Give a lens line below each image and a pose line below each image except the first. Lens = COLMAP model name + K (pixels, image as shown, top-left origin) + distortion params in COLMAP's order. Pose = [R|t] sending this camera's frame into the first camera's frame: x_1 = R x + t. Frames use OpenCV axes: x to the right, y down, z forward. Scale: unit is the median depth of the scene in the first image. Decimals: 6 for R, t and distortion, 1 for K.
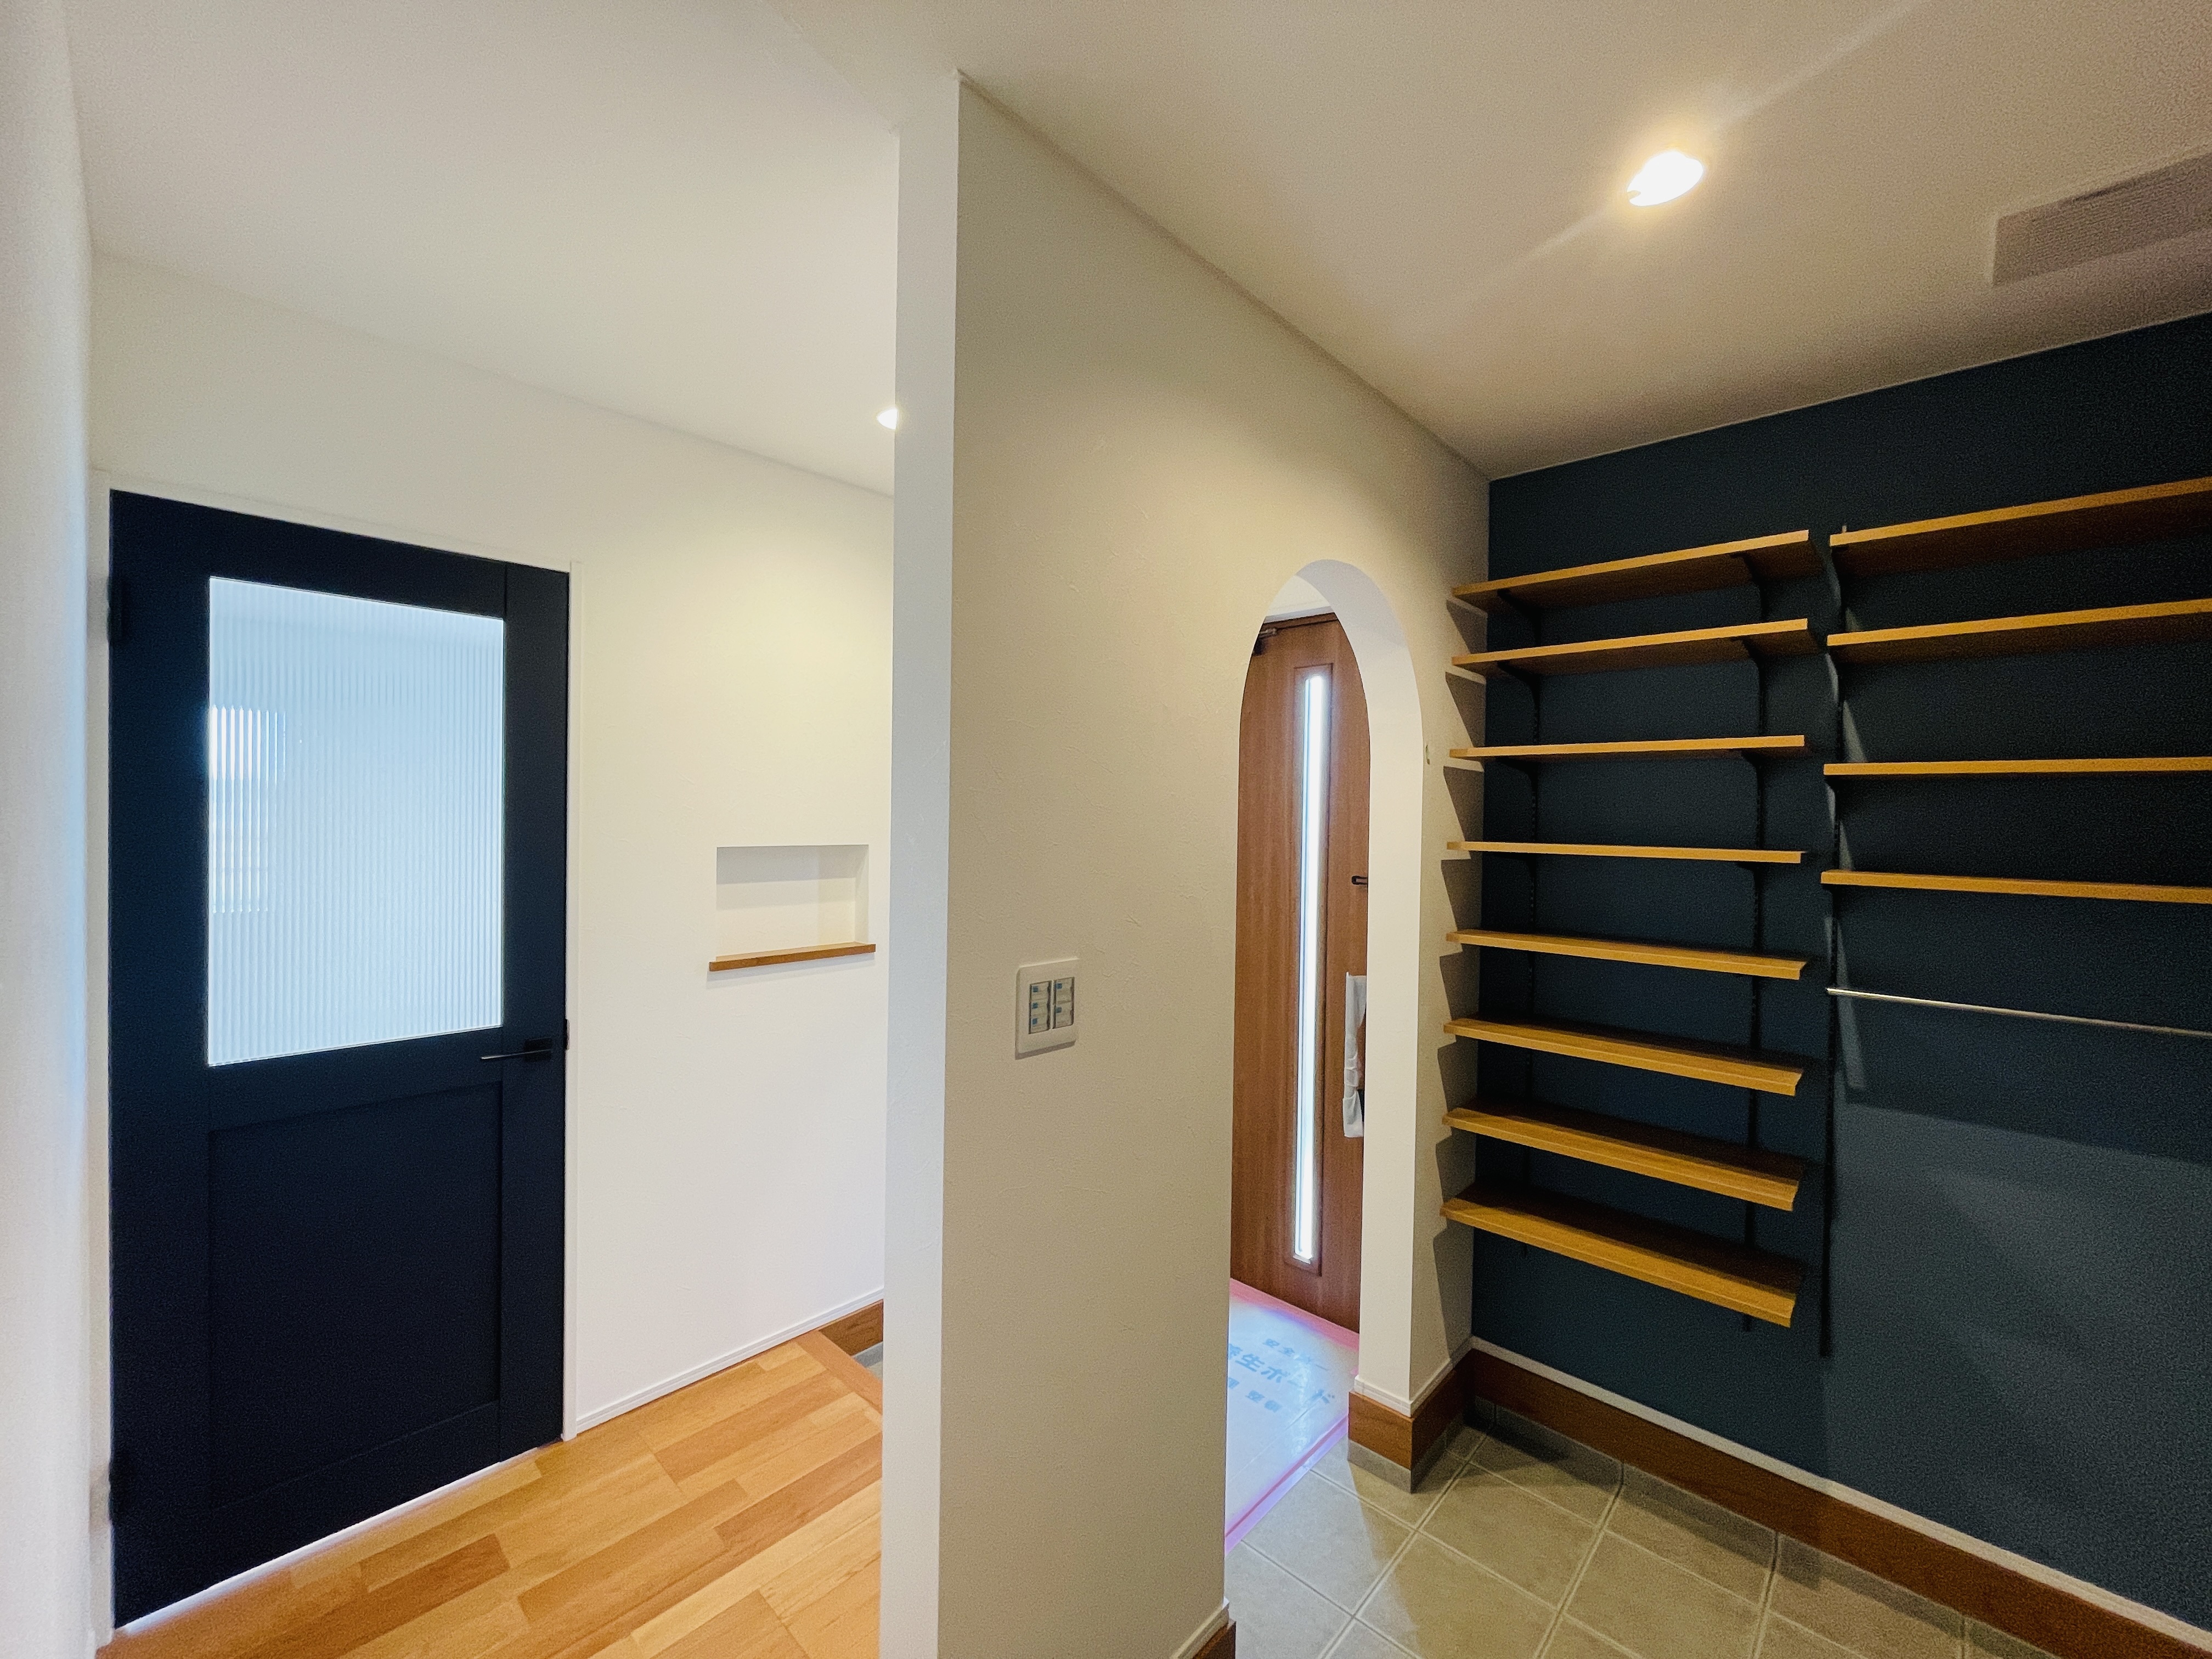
lens RADIAL K [[881.0, 0, 1106.0], [0, 881.0, 829.5], [0, 0, 1]] dist [-0.002618, -0.000828]
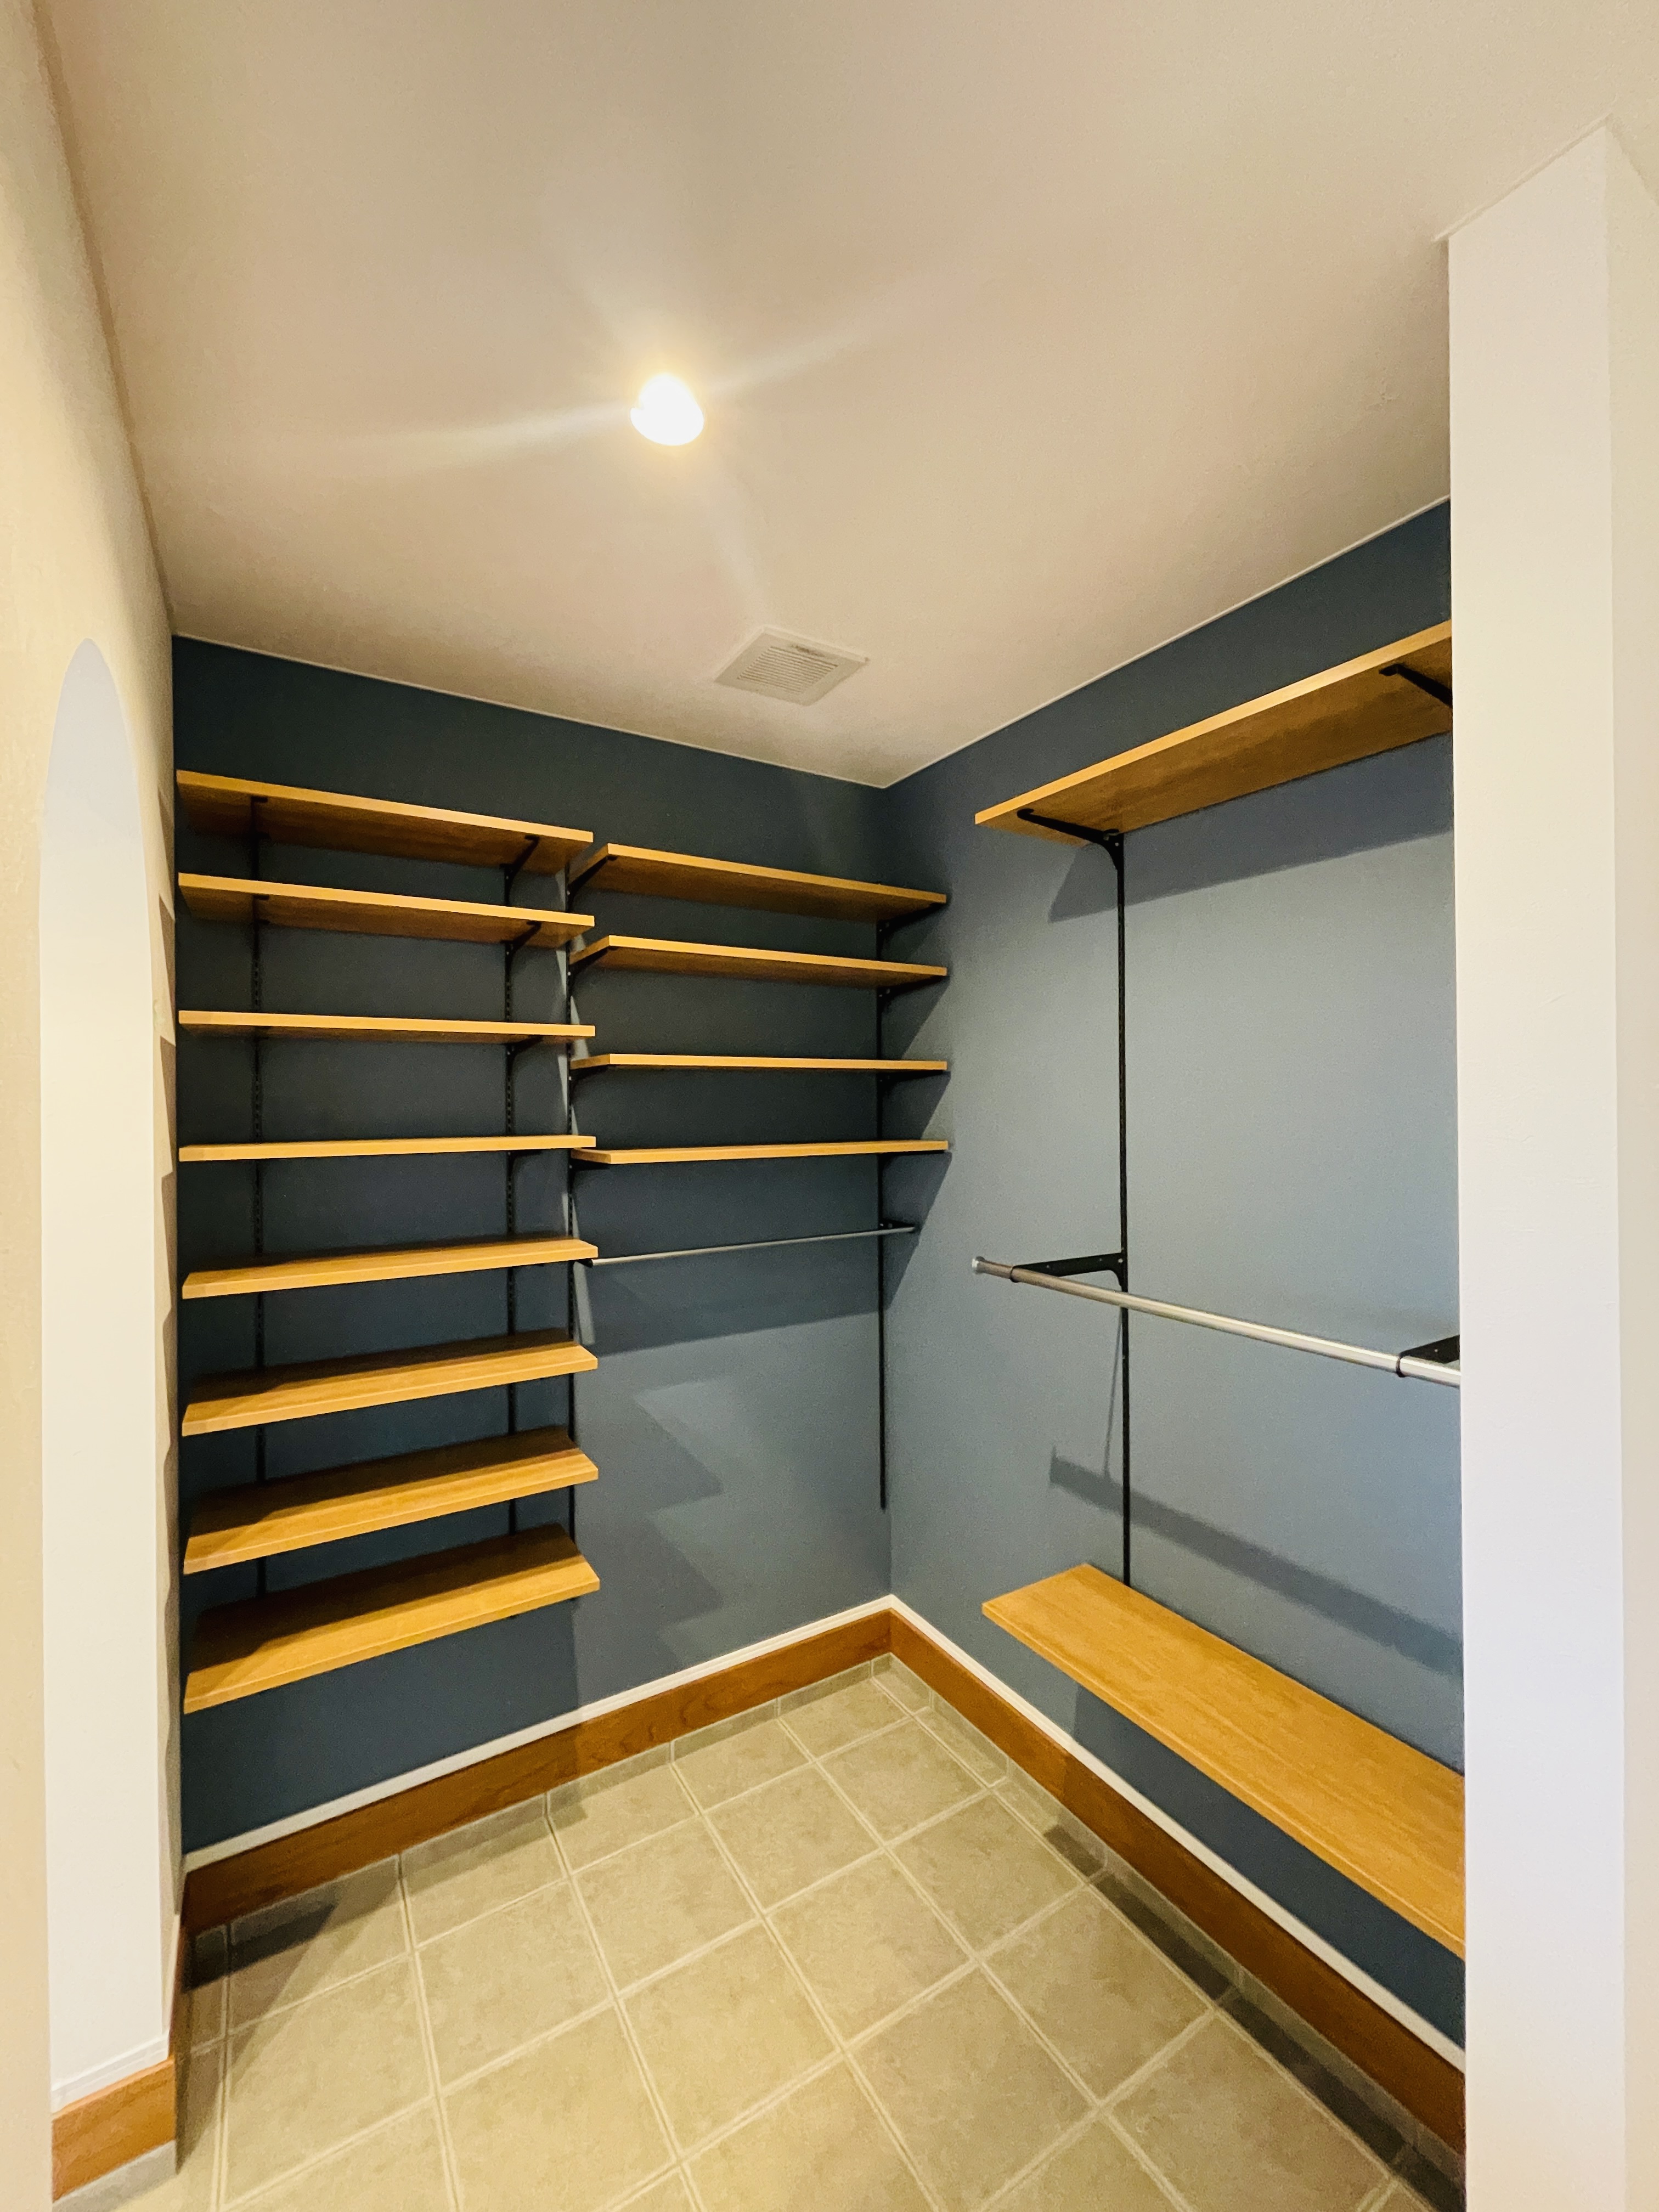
lens RADIAL K [[881.0, 0, 829.5], [0, 881.0, 1106.0], [0, 0, 1]] dist [-0.002618, -0.000828]
pose [[0.255634, -0.017641, 0.966613, -0.138102], [0.029027, 0.999523, 0.010565, -0.011448], [-0.966338, 0.025357, 0.256025, 0.387011]]
